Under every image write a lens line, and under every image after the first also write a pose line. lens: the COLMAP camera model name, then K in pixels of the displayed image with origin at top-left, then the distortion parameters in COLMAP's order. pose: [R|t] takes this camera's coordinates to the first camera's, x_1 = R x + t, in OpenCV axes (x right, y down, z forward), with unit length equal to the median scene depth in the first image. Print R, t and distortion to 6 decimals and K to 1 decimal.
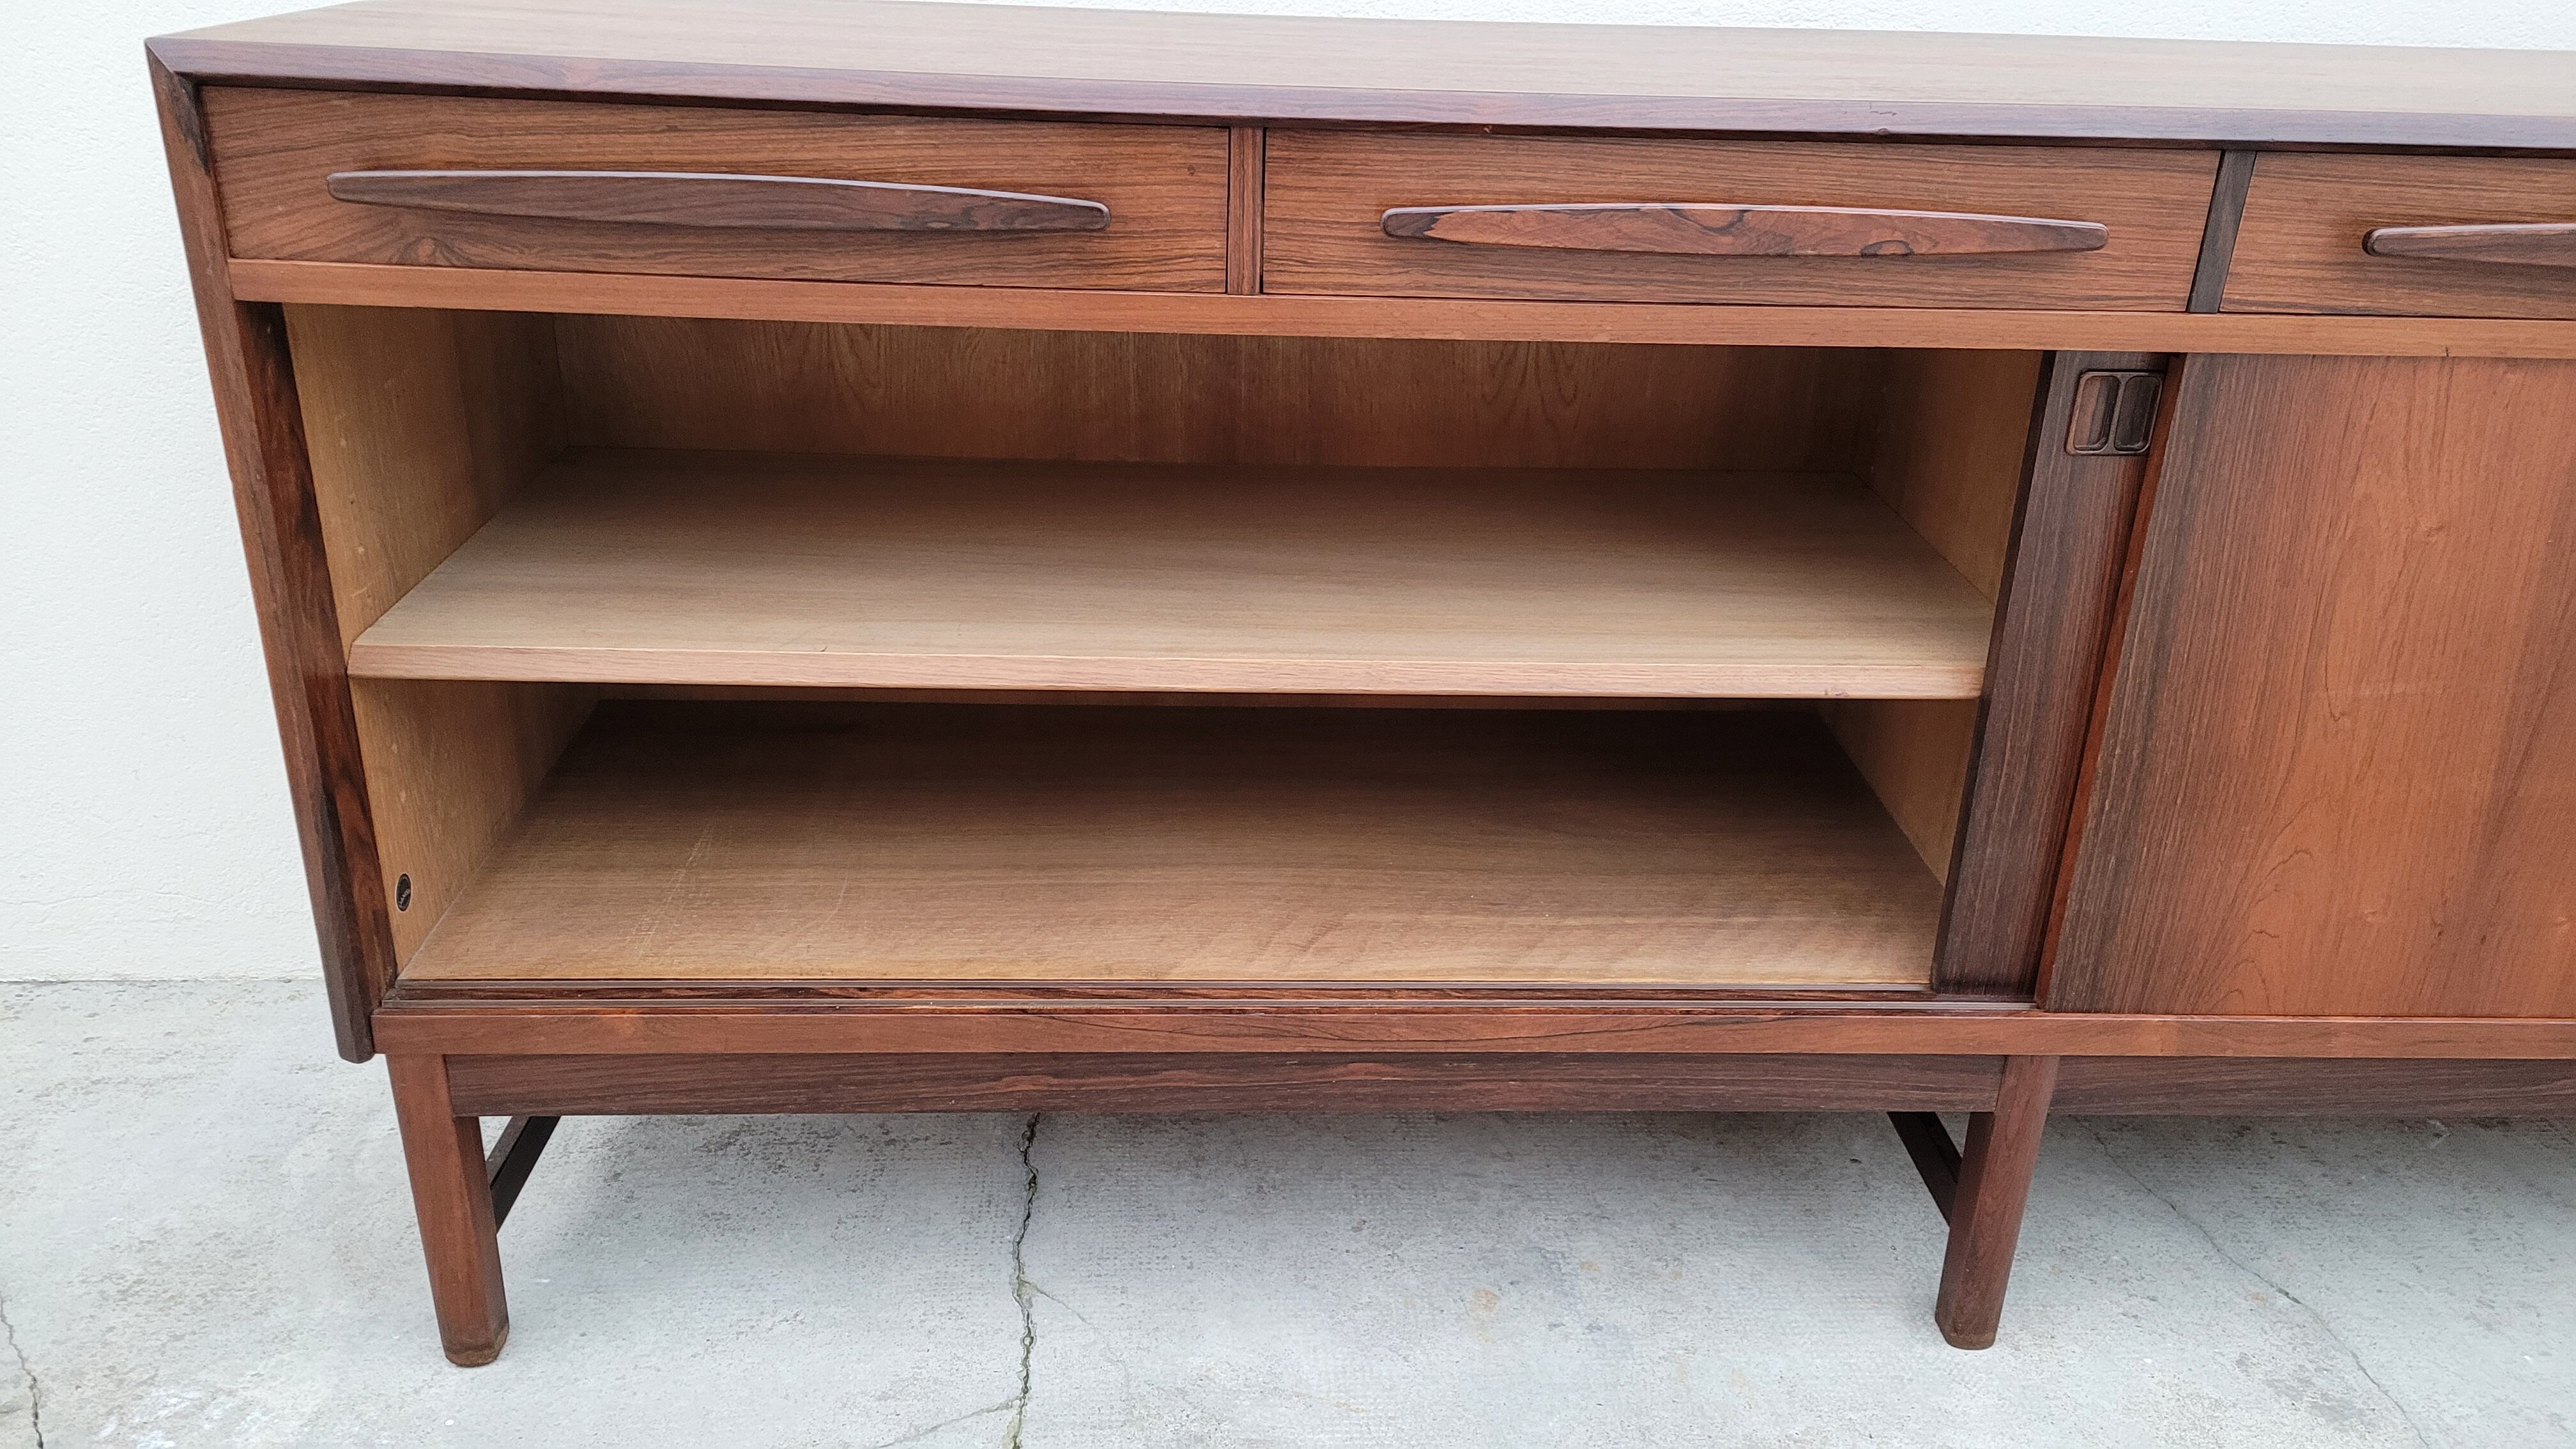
lens RADIAL K [[1940.3, 0, 1309.6], [0, 1940.3, 693.7], [0, 0, 1]] dist [0.053156, -0.030677]
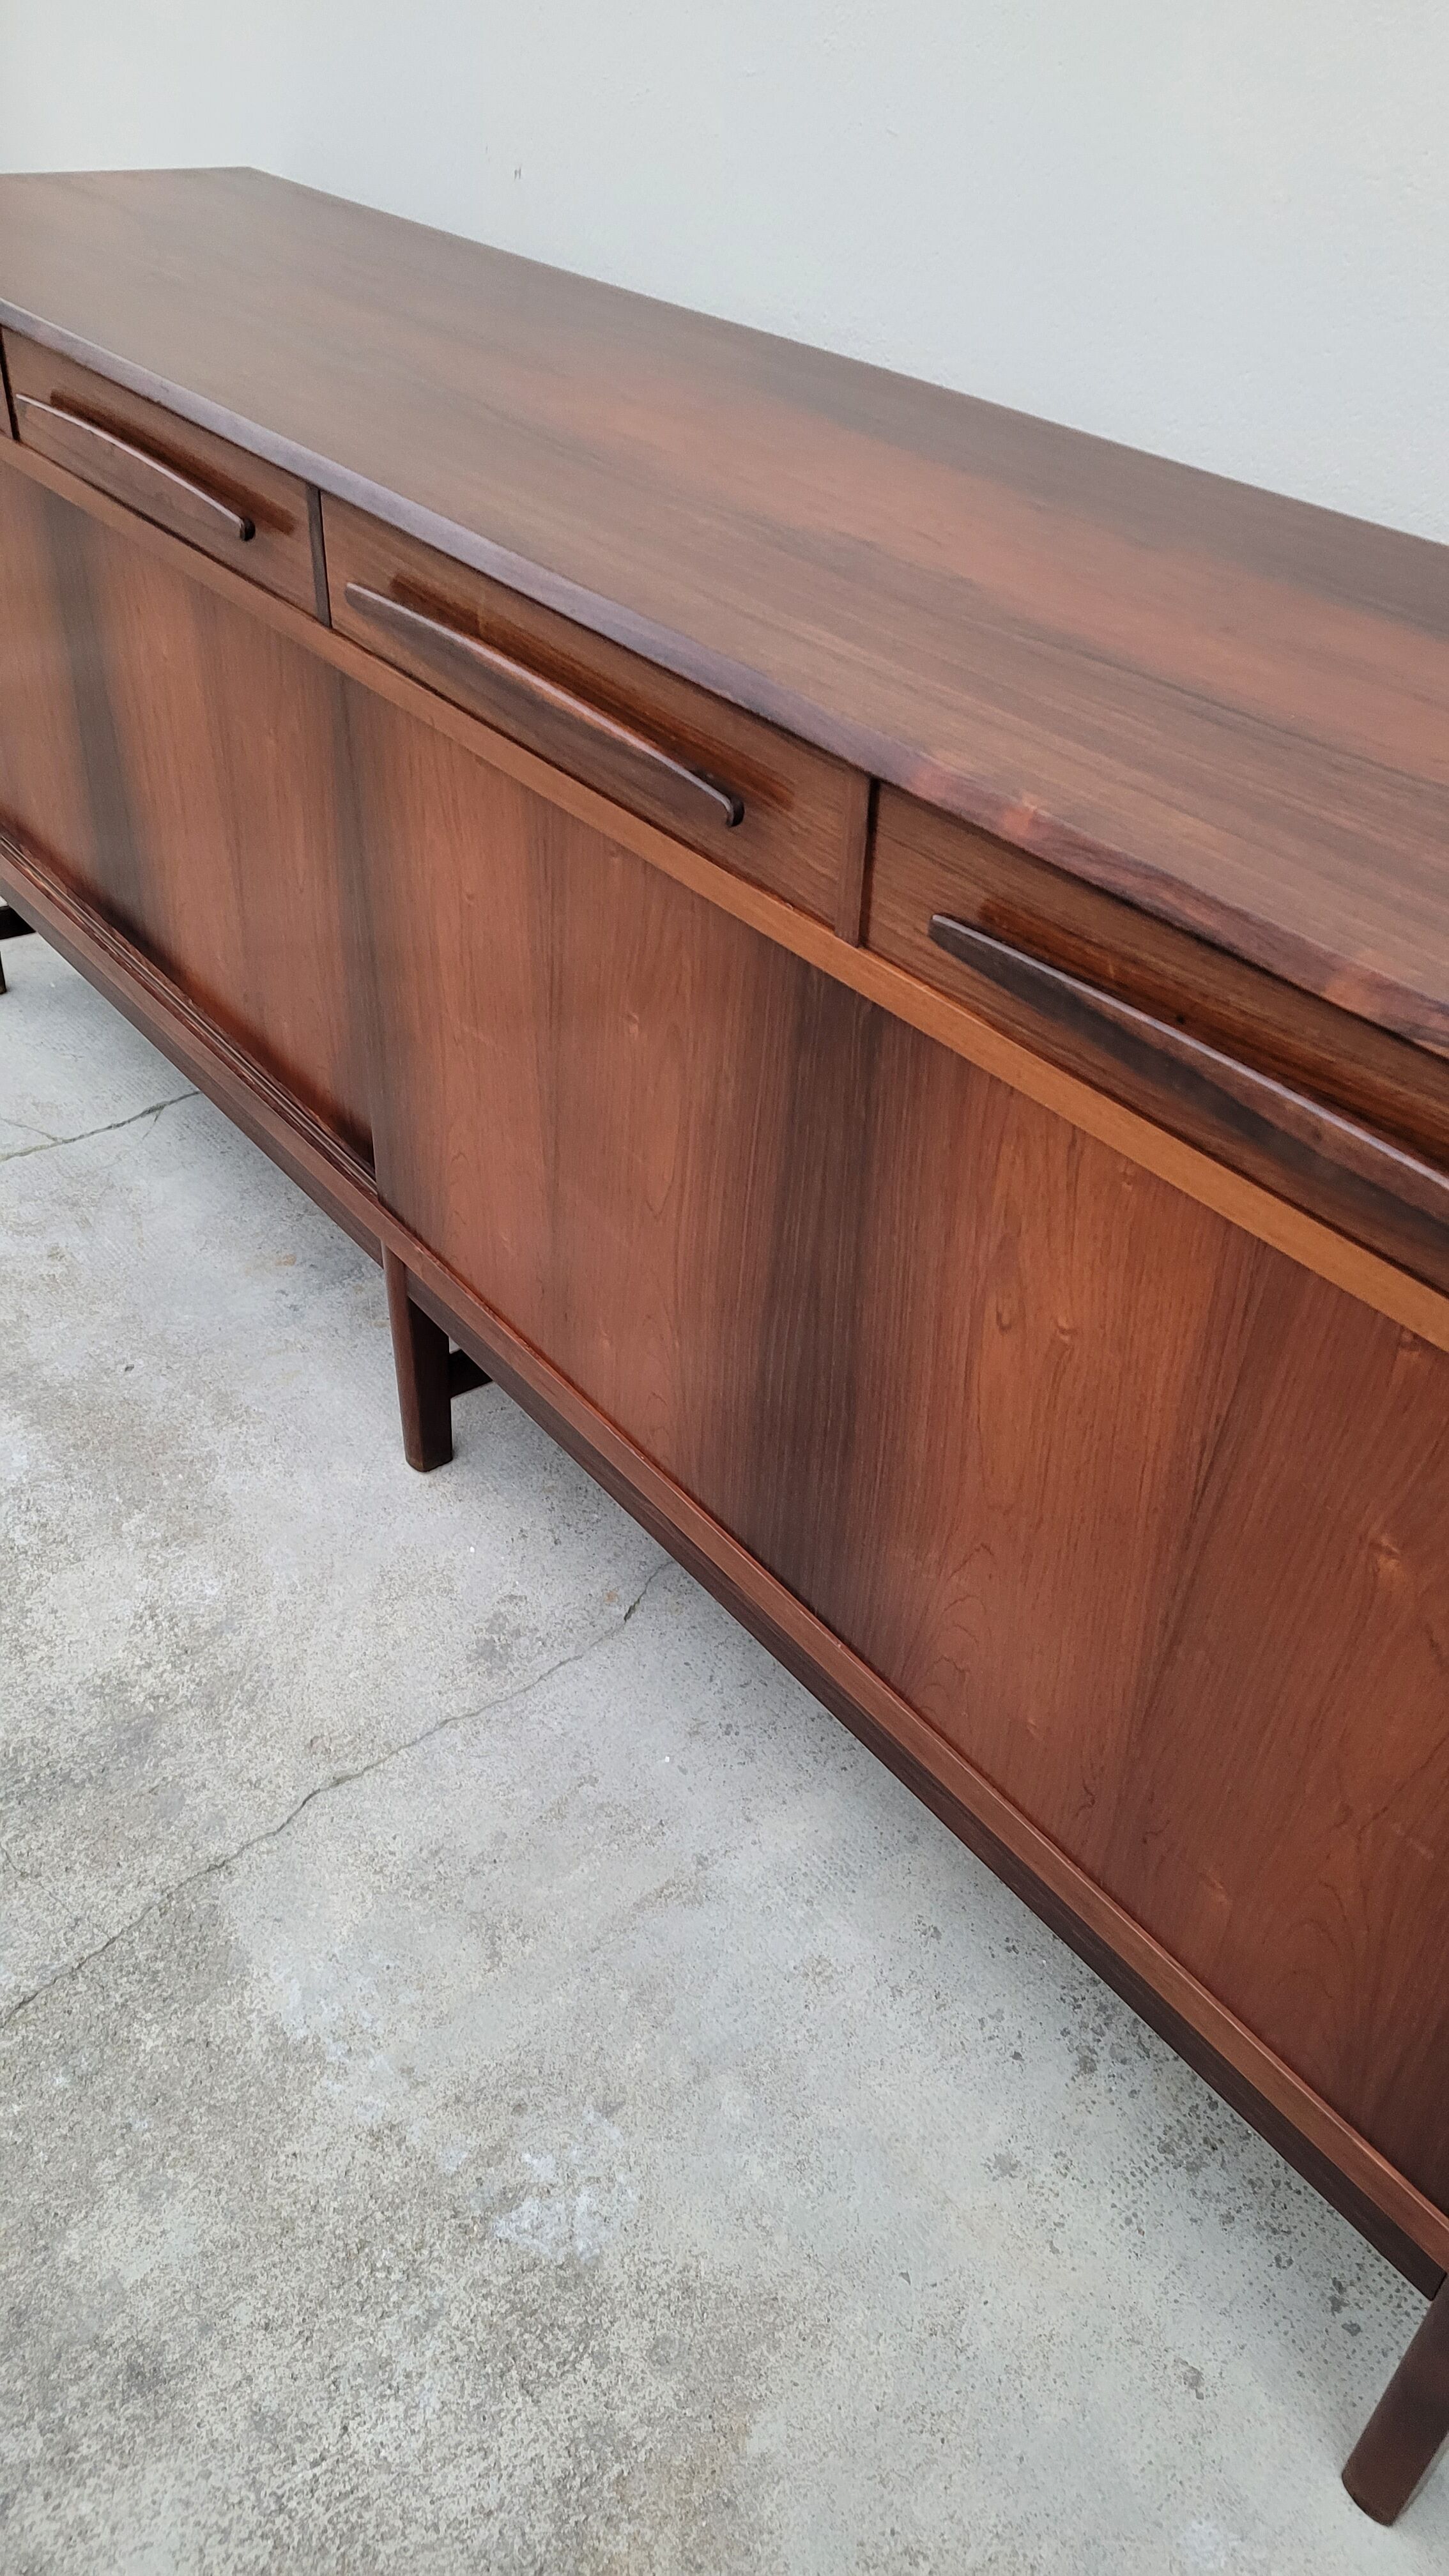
lens RADIAL K [[1940.3, 0, 754.2], [0, 1940.3, 1278.3], [0, 0, 1]] dist [0.053156, -0.030677]
pose [[0.573423, 0.478722, -0.664840, 1.332339], [-0.347003, 0.877046, 0.332233, -0.279436], [0.742142, 0.040191, 0.669036, 0.355583]]
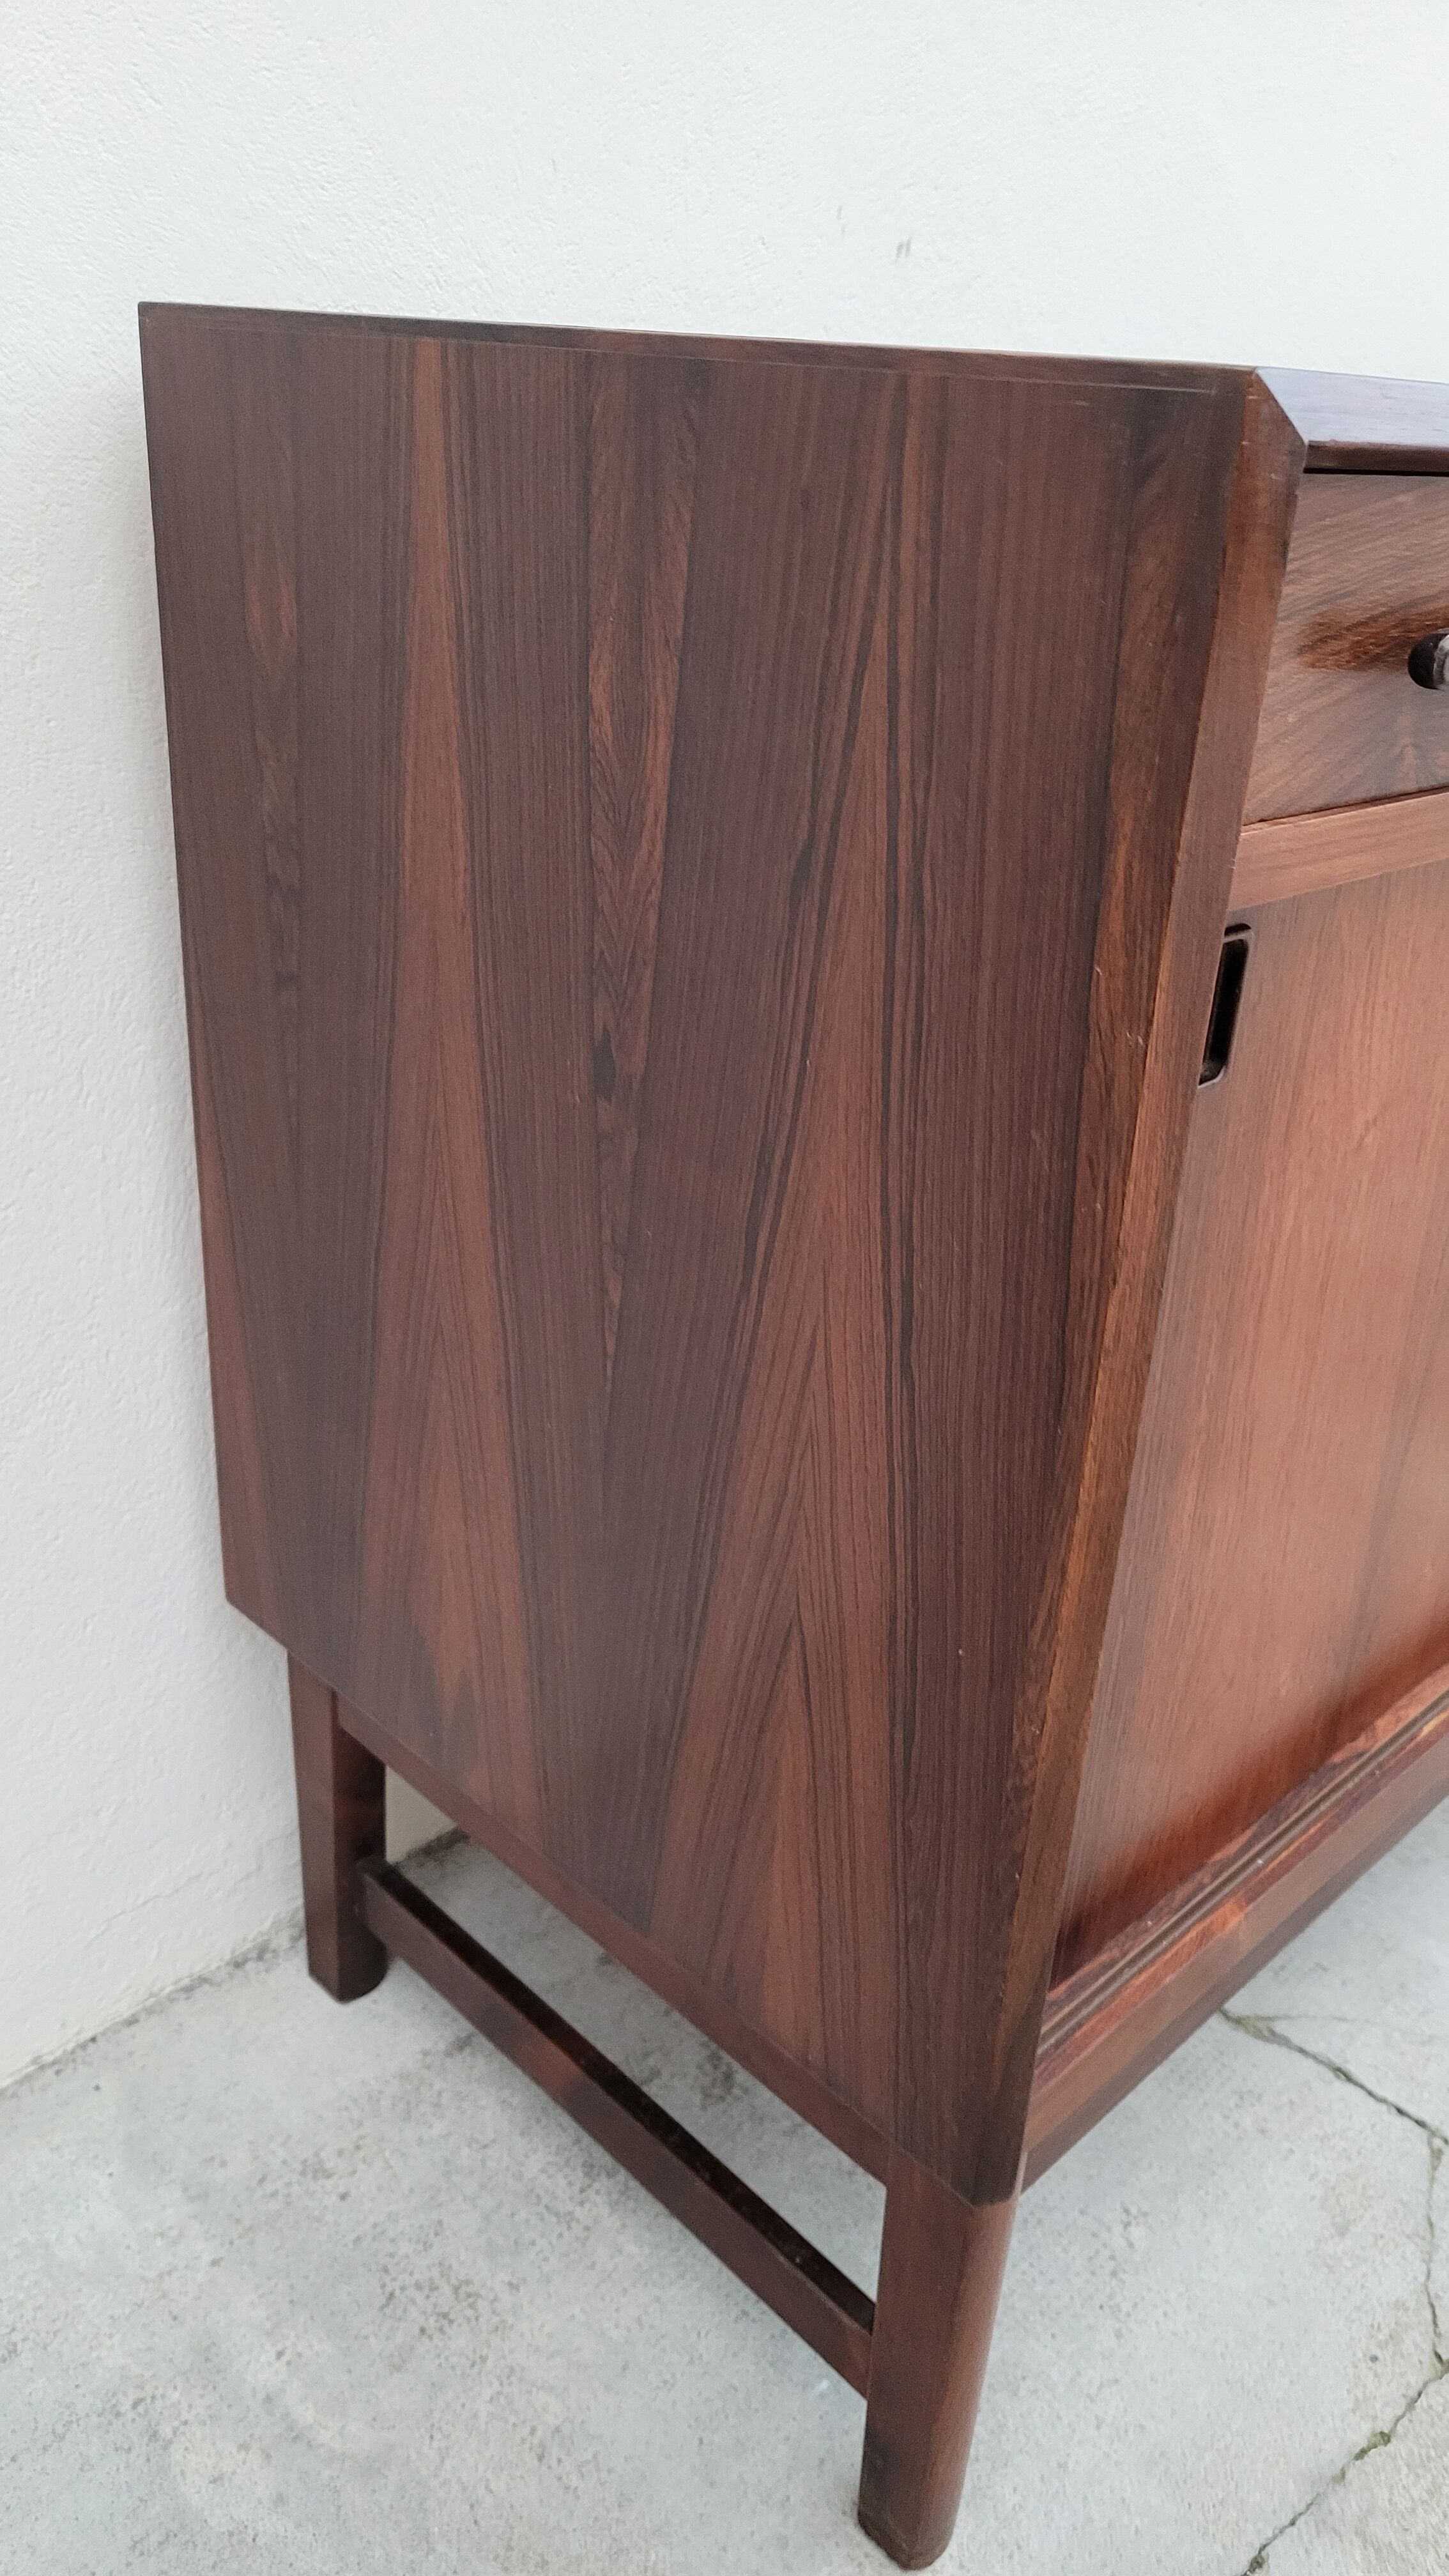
lens RADIAL K [[1940.3, 0, 750.2], [0, 1940.3, 1299.9], [0, 0, 1]] dist [0.053156, -0.030677]
pose [[0.738792, -0.280006, 0.613011, -0.773545], [0.230974, 0.959713, 0.160004, -0.169574], [-0.633117, 0.023380, 0.773703, 0.552907]]
